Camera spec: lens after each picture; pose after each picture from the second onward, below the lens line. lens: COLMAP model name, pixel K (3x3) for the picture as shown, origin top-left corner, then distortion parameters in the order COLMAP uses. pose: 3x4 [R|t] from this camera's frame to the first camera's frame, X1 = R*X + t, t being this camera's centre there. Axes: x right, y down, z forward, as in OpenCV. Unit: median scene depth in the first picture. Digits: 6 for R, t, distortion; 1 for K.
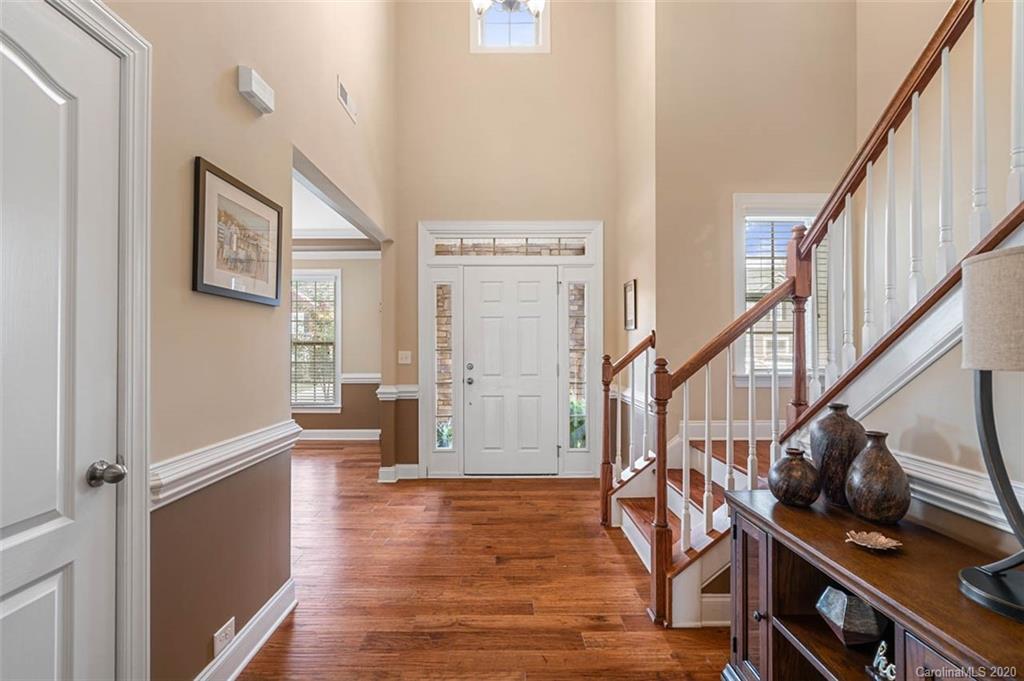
lens RADIAL K [[466.5, 0, 511.6], [0, 466.5, 342.0], [0, 0, 1]] dist [-0.002289, -0.000152]
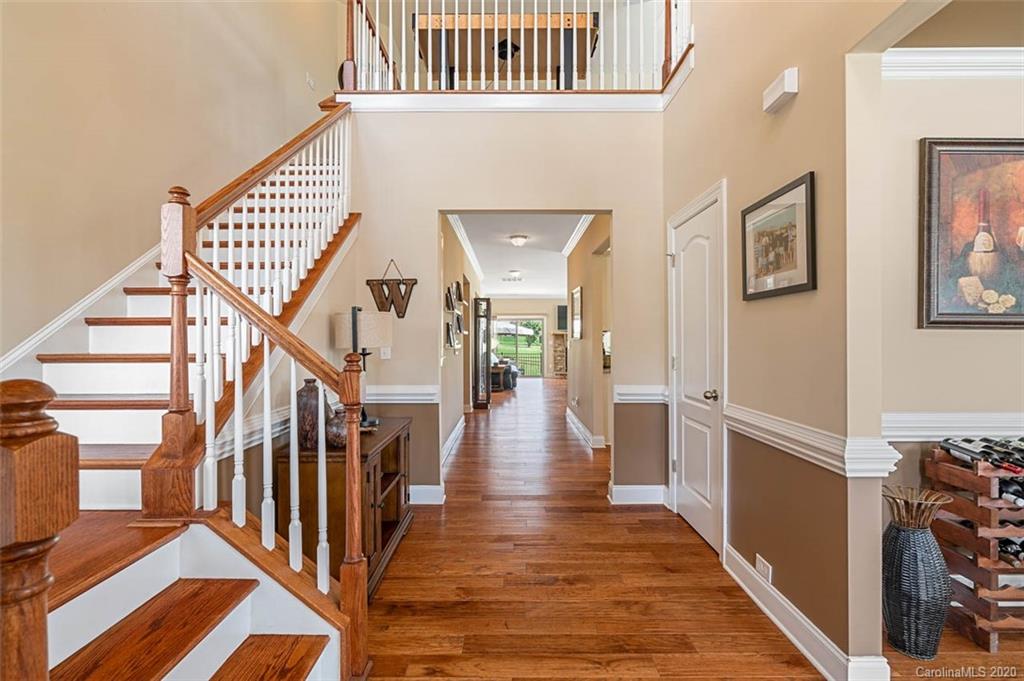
lens RADIAL K [[466.5, 0, 511.6], [0, 466.5, 342.0], [0, 0, 1]] dist [-0.002289, -0.000152]
pose [[-0.999932, 0.004447, 0.010800, 0.039909], [0.004386, 0.999975, -0.005634, 0.020173], [-0.010825, -0.005586, -0.999926, 1.871899]]
